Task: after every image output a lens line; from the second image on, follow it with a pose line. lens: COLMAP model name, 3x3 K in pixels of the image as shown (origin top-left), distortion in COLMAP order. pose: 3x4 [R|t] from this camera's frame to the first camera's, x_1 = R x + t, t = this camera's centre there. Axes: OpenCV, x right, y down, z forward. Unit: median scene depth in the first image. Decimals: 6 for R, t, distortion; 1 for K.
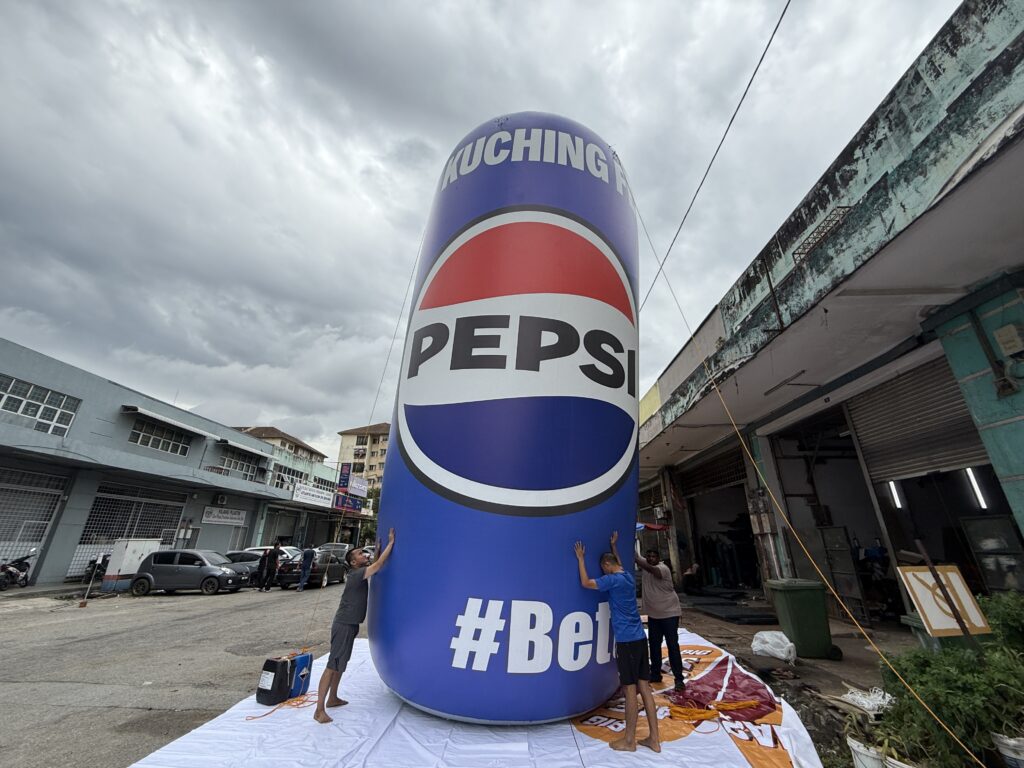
lens RADIAL K [[409.1, 0, 507.1], [0, 409.1, 381.3], [0, 0, 1]] dist [0.000942, 0.000014]
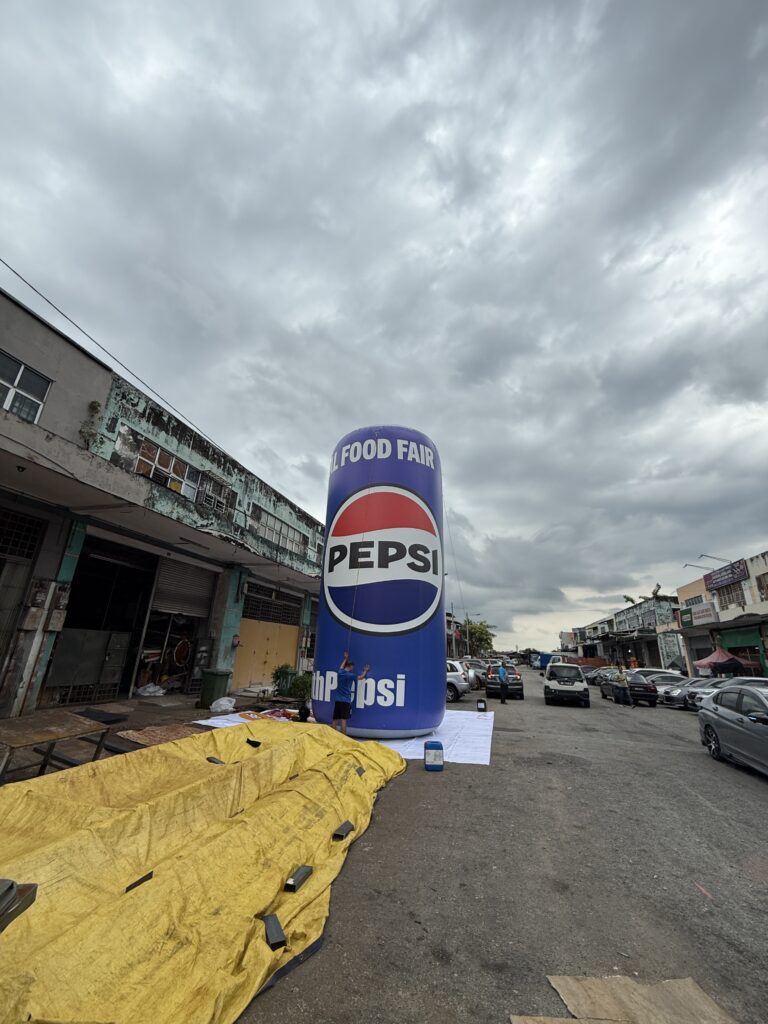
lens RADIAL K [[408.2, 0, 388.6], [0, 408.2, 514.9], [0, 0, 1]] dist [-0.001608, 0.000076]
pose [[-0.972678, 0.034064, 0.229644, -0.278380], [-0.124863, 0.757161, -0.641183, 0.614373], [-0.195719, -0.652339, -0.732221, 1.565392]]
